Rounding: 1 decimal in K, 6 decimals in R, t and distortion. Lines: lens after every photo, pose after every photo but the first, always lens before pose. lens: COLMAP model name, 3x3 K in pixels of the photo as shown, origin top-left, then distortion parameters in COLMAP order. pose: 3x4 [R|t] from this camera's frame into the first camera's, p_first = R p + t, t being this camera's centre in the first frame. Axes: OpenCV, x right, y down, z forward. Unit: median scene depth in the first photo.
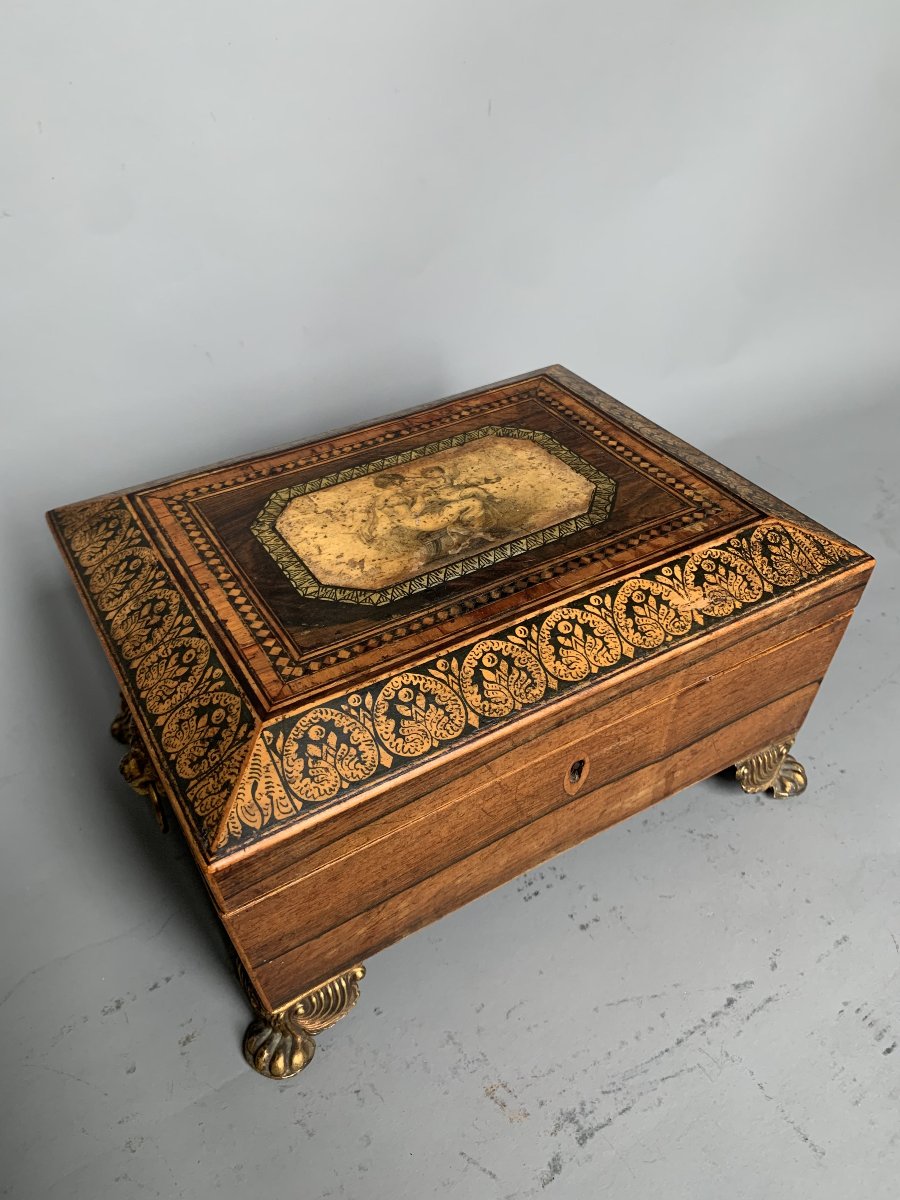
lens RADIAL K [[924.5, 0, 458.7], [0, 924.5, 593.4], [0, 0, 1]] dist [0.050803, -0.102433]
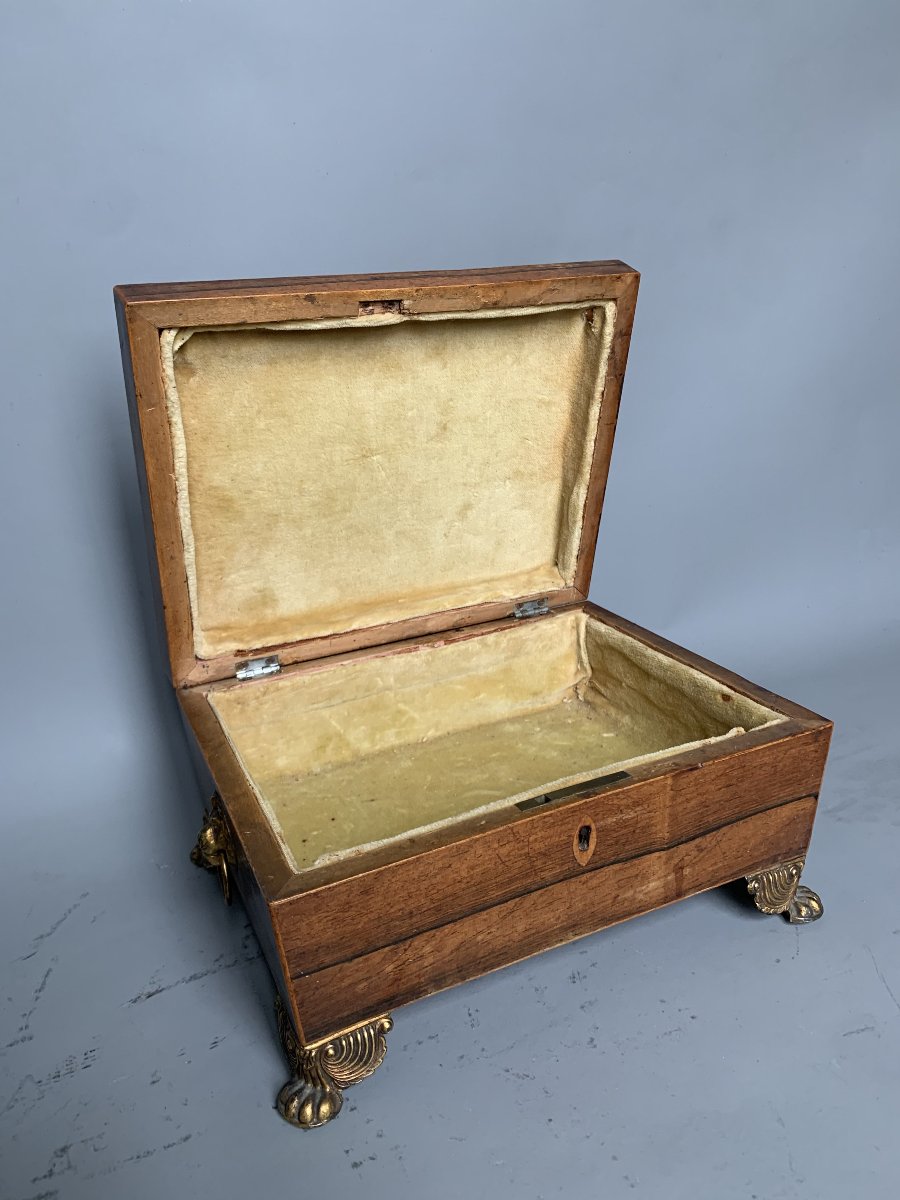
lens RADIAL K [[924.5, 0, 456.8], [0, 924.5, 599.5], [0, 0, 1]] dist [0.050803, -0.102433]
pose [[0.994793, -0.001404, -0.101908, 0.086407], [-0.033887, 0.938458, -0.343726, 0.310188], [0.096119, 0.345390, 0.933524, -0.183208]]
